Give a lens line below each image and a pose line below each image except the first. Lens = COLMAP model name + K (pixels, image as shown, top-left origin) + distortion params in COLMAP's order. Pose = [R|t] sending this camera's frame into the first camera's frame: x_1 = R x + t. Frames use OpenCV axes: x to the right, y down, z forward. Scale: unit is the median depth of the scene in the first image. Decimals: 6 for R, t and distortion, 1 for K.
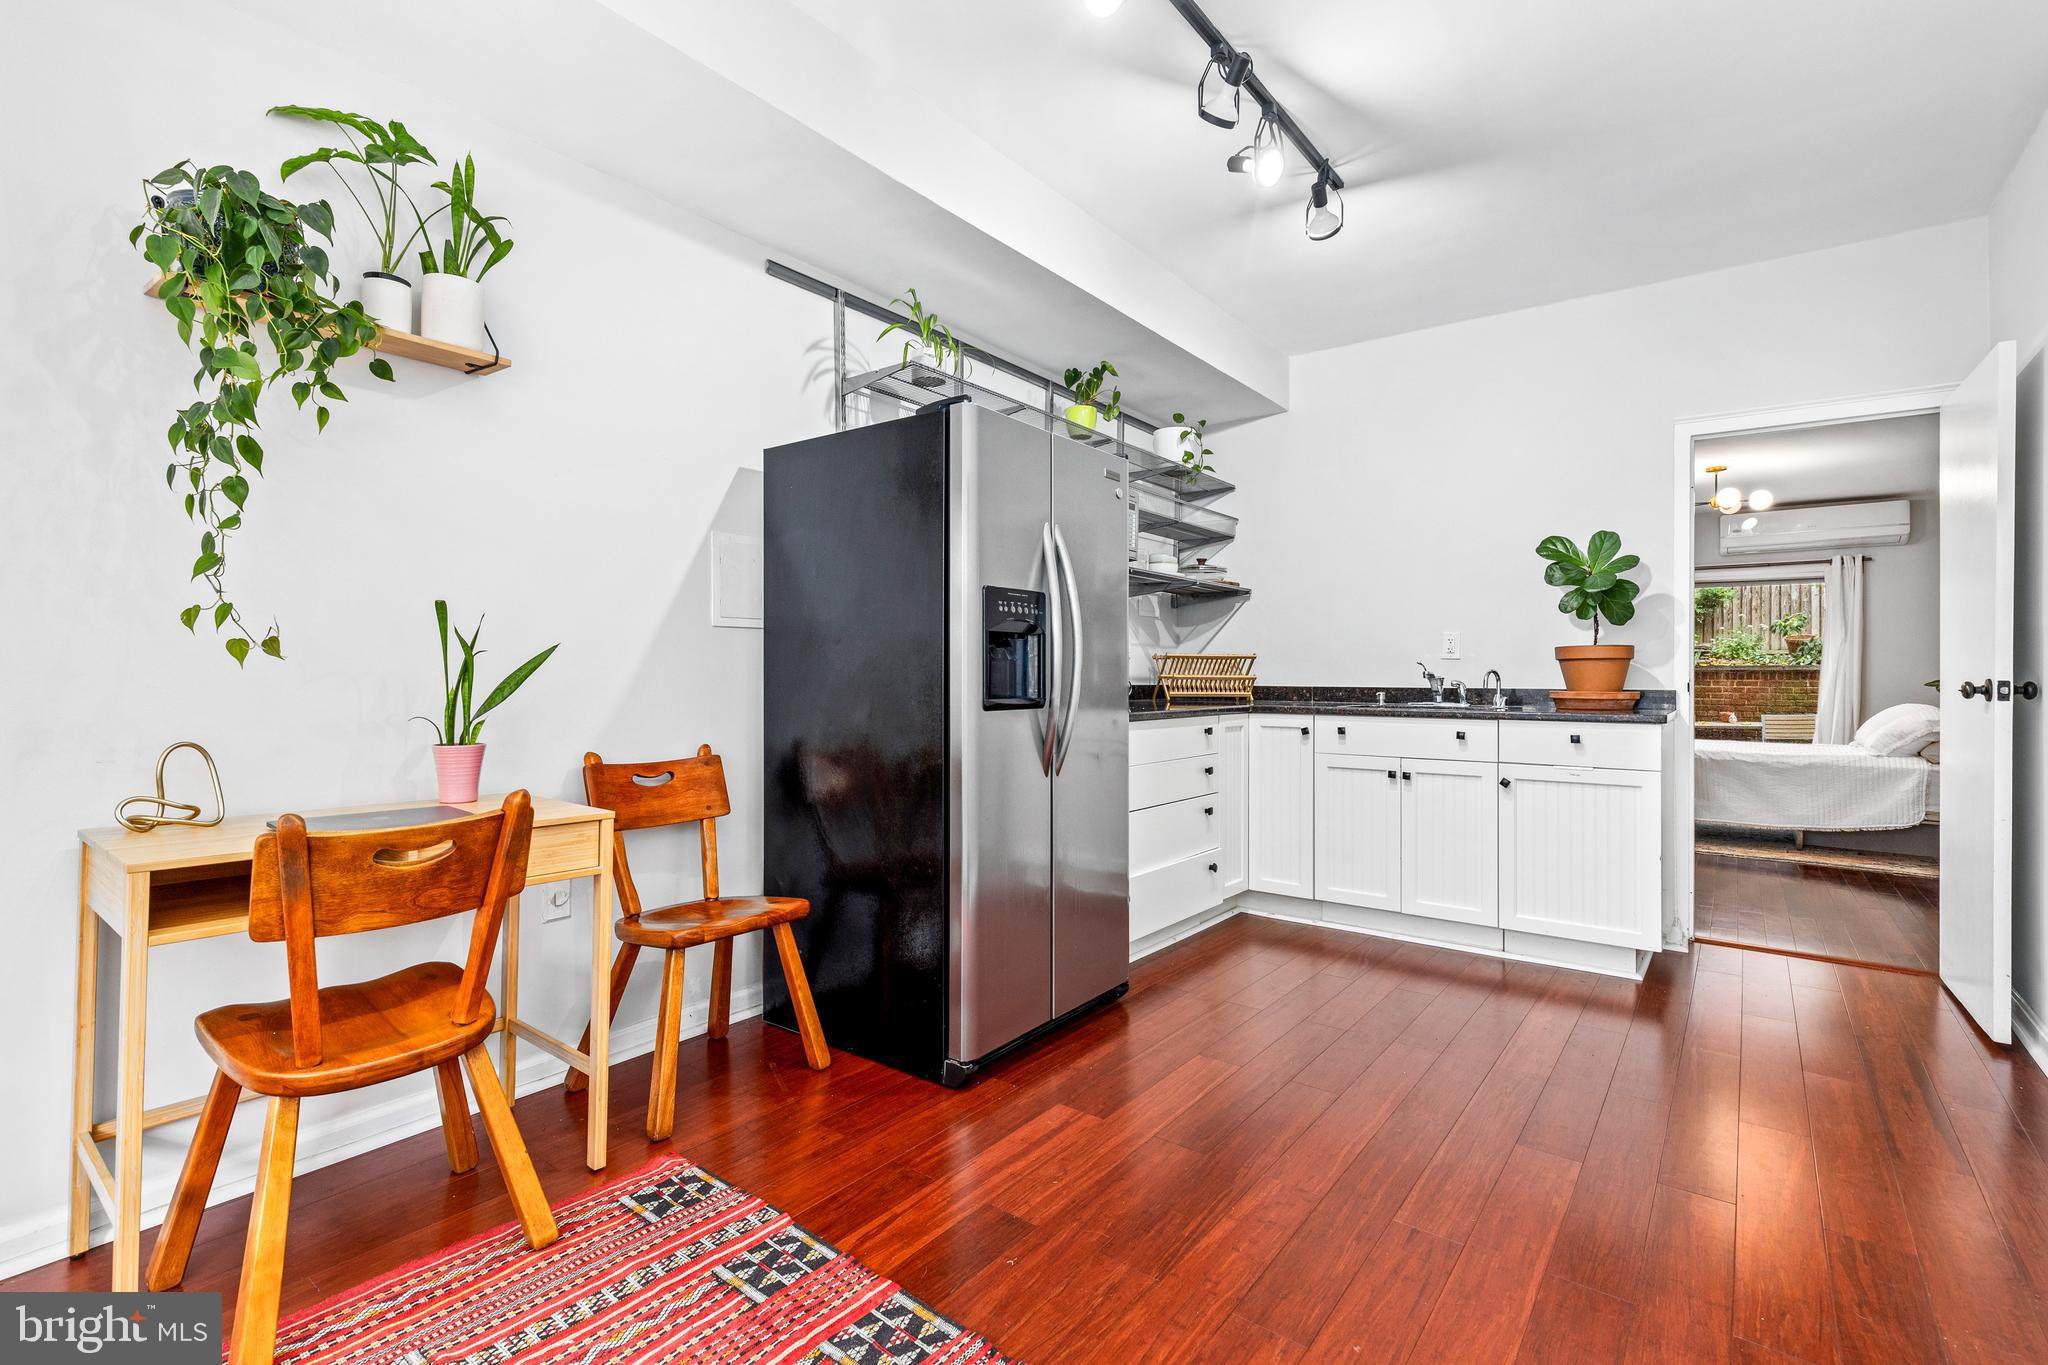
lens RADIAL K [[924.4, 0, 1020.1], [0, 924.4, 671.4], [0, 0, 1]] dist [0.003690, -0.002028]
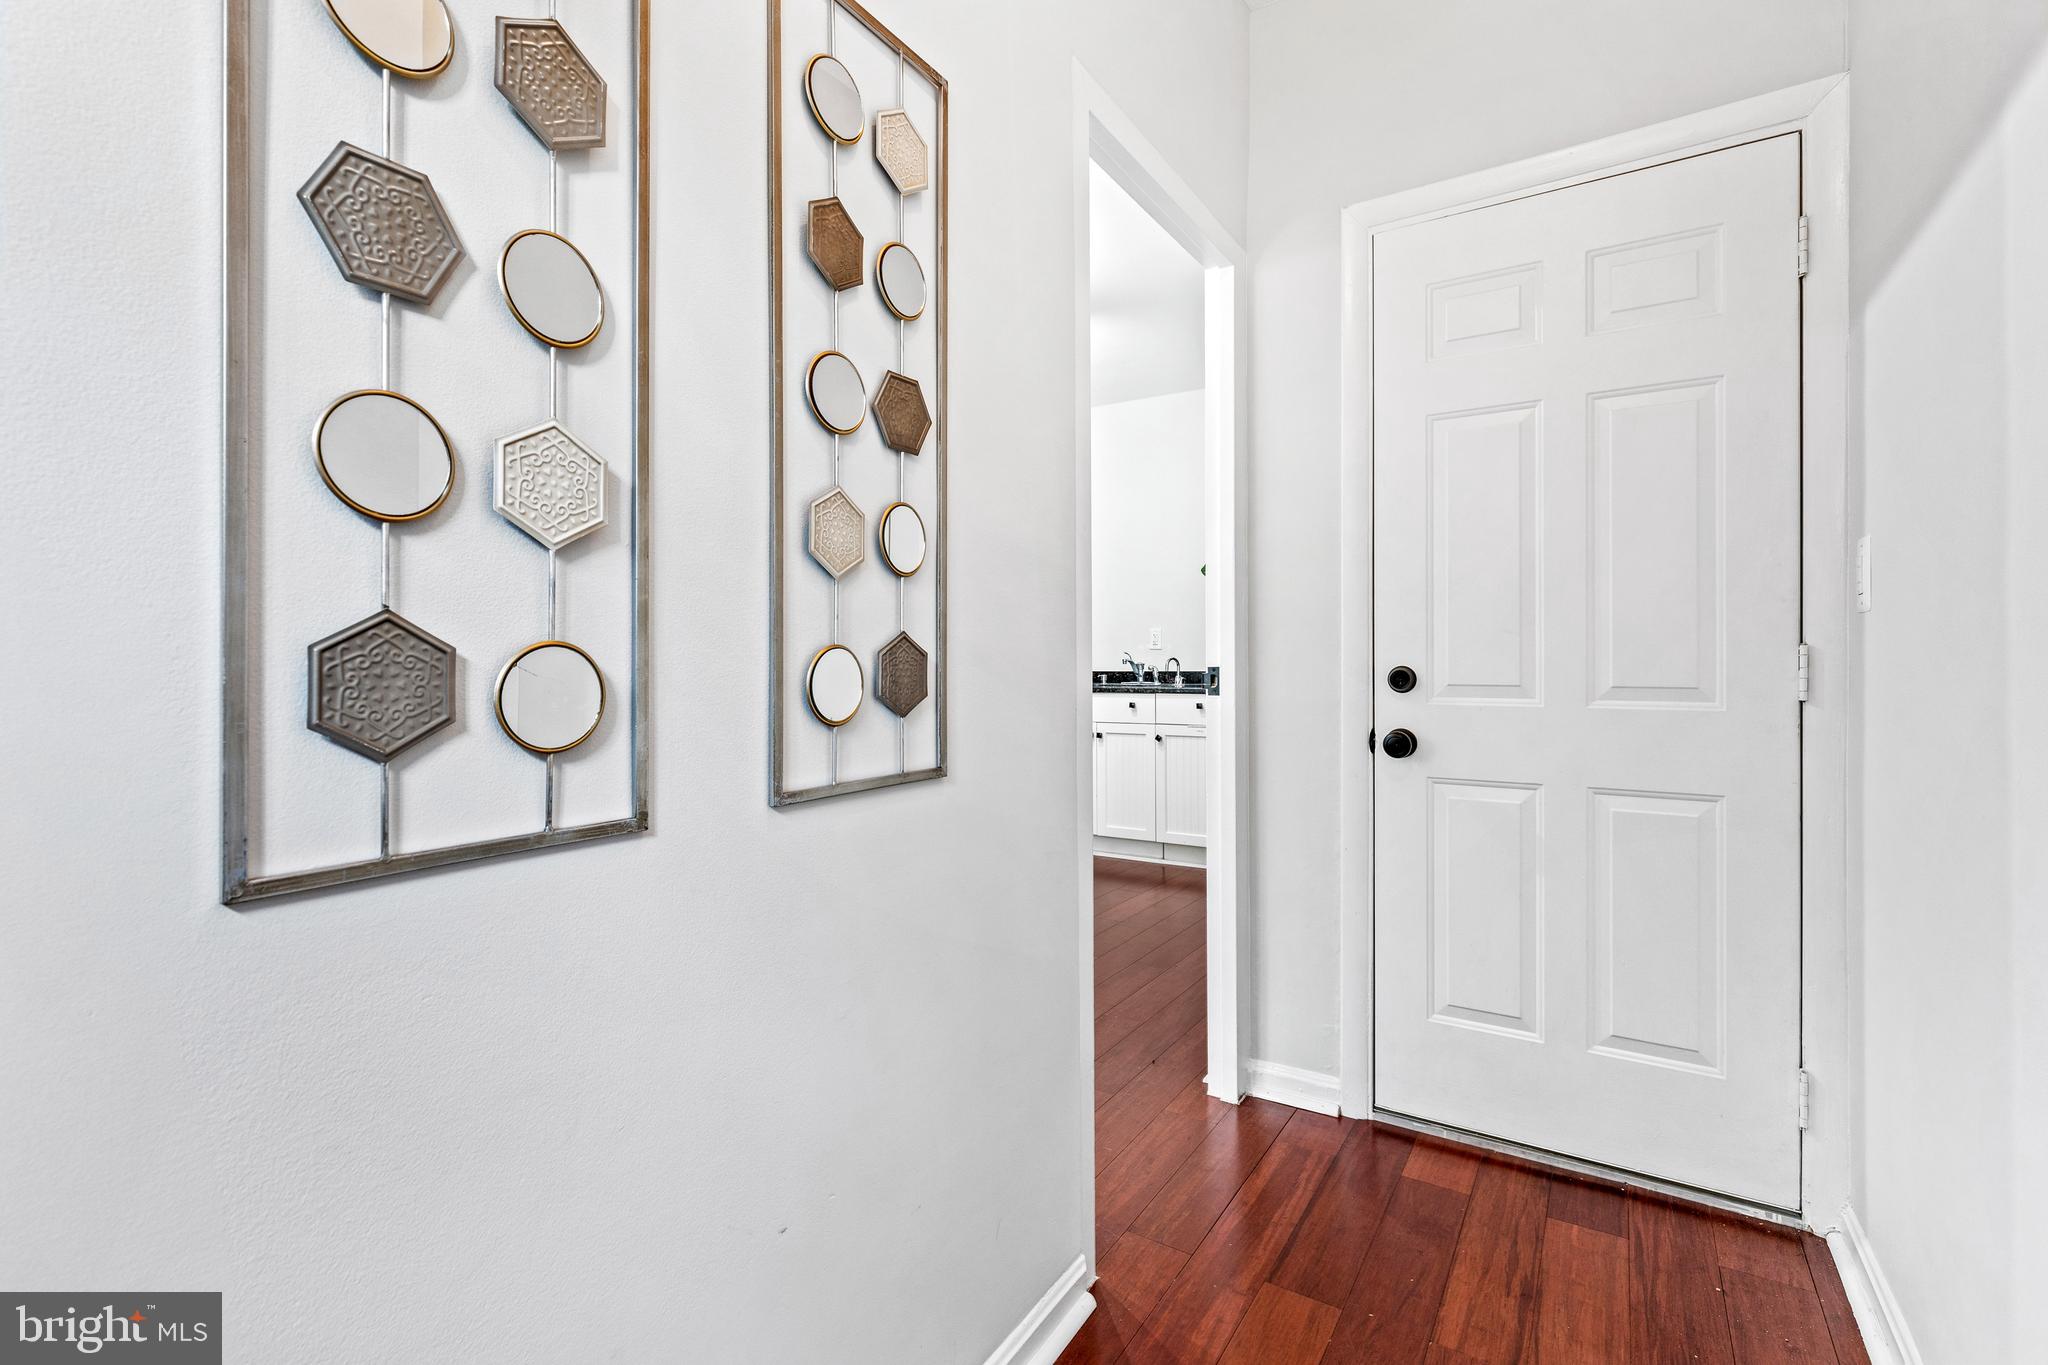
lens RADIAL K [[924.4, 0, 1042.5], [0, 924.4, 639.5], [0, 0, 1]] dist [0.003690, -0.002028]
pose [[0.994800, -0.002705, 0.101808, 0.184944], [0.004663, 0.999809, -0.018998, -0.004071], [-0.101737, 0.019374, 0.994623, -0.354374]]
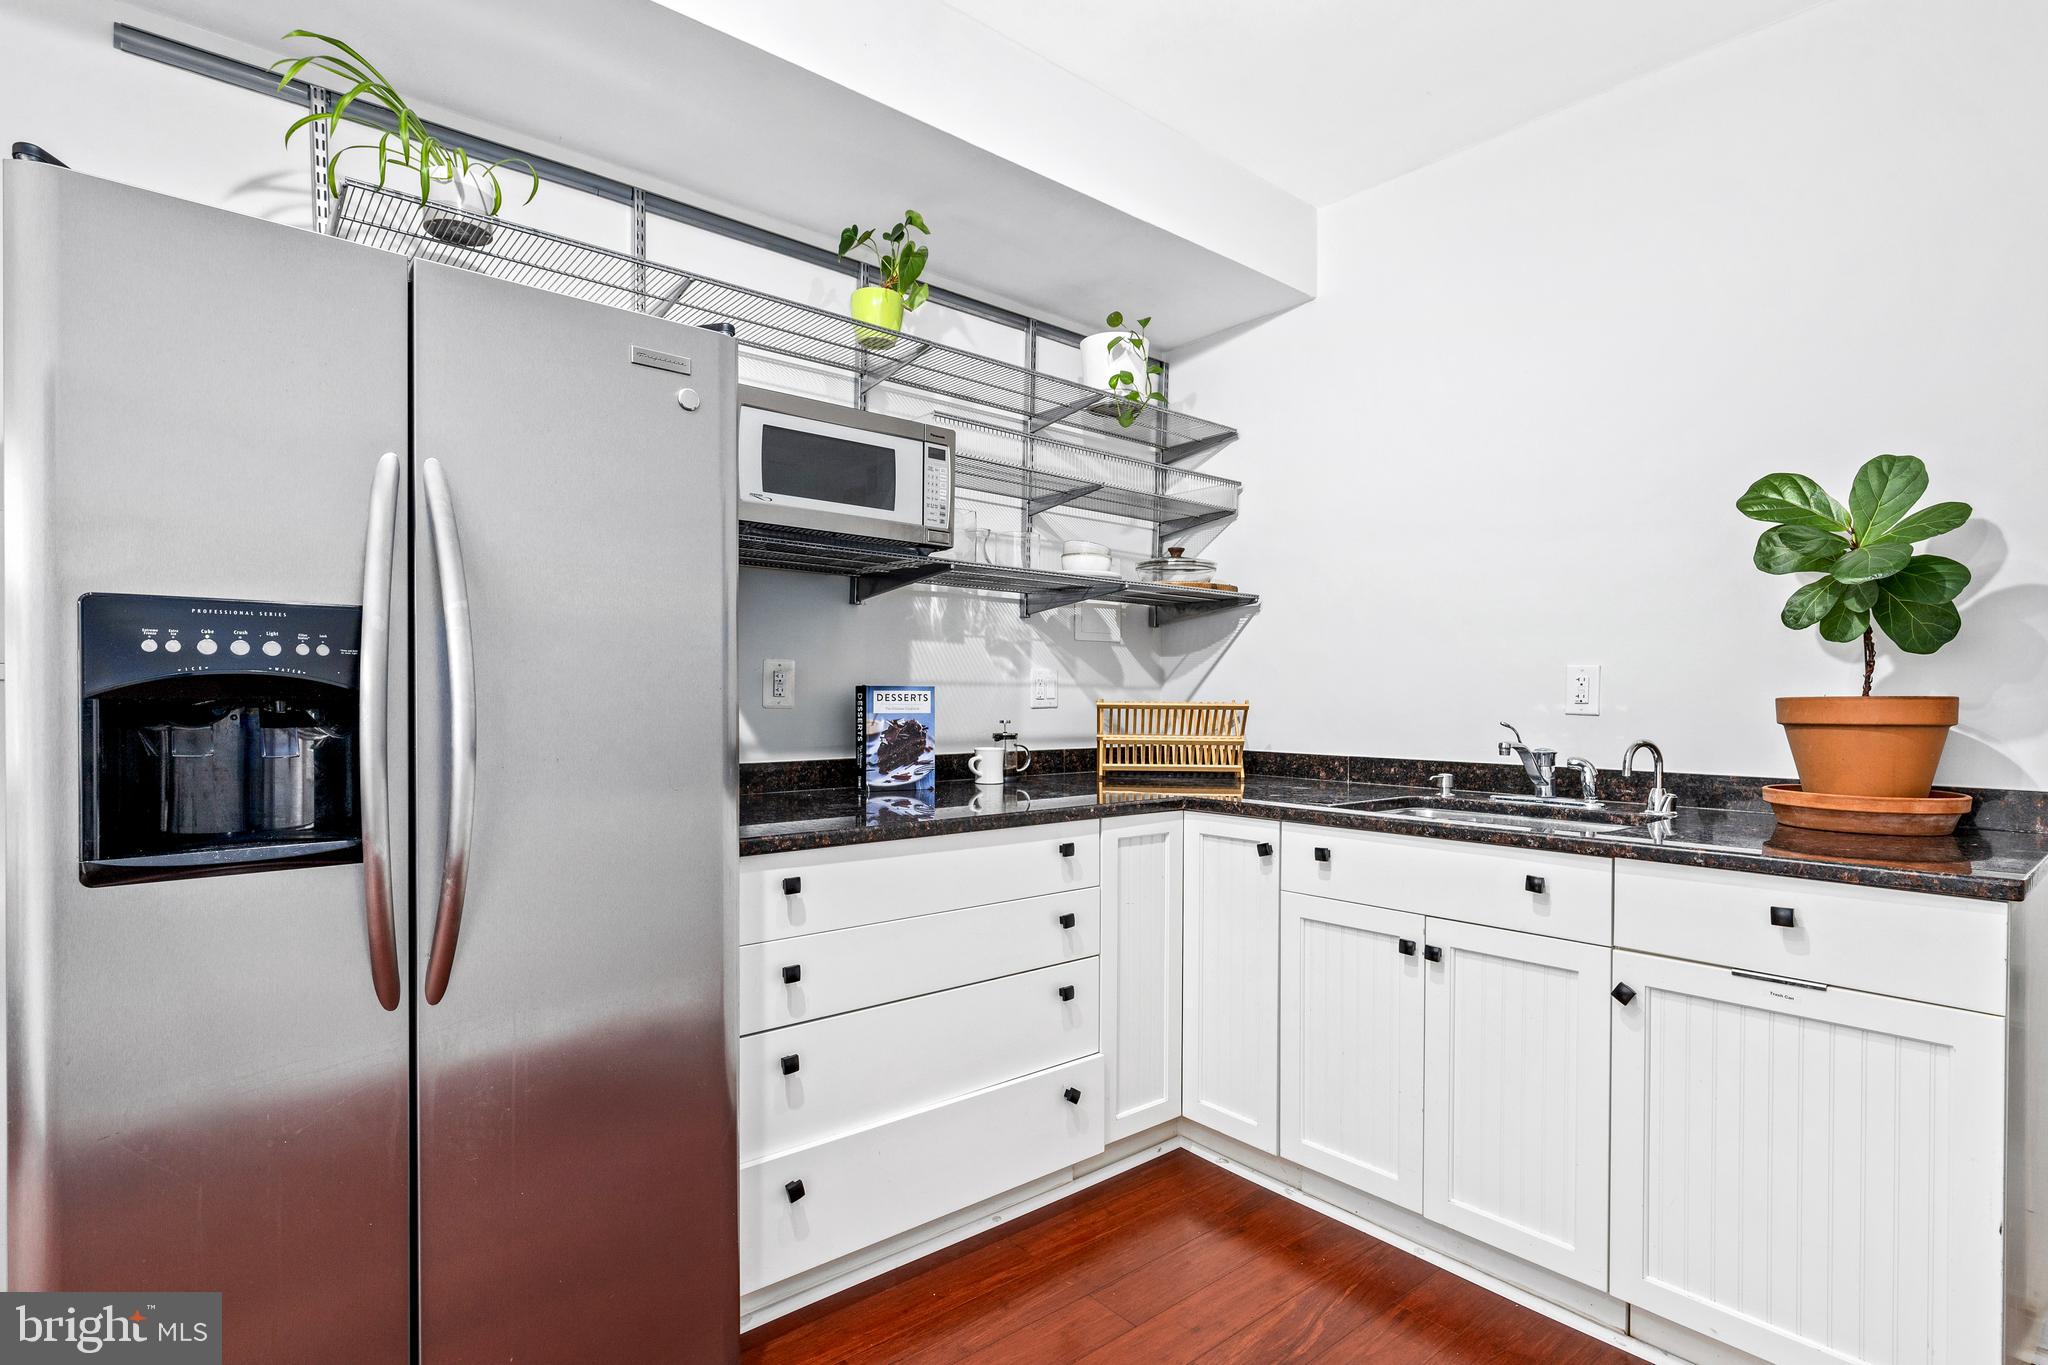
lens RADIAL K [[965.8, 0, 1056.0], [0, 965.8, 700.8], [0, 0, 1]] dist [0.000463, -0.002567]
pose [[0.977973, 0.001033, -0.208728, 0.312353], [0.000690, 0.999966, 0.008179, -0.029405], [0.208730, -0.008143, 0.977939, 0.419010]]
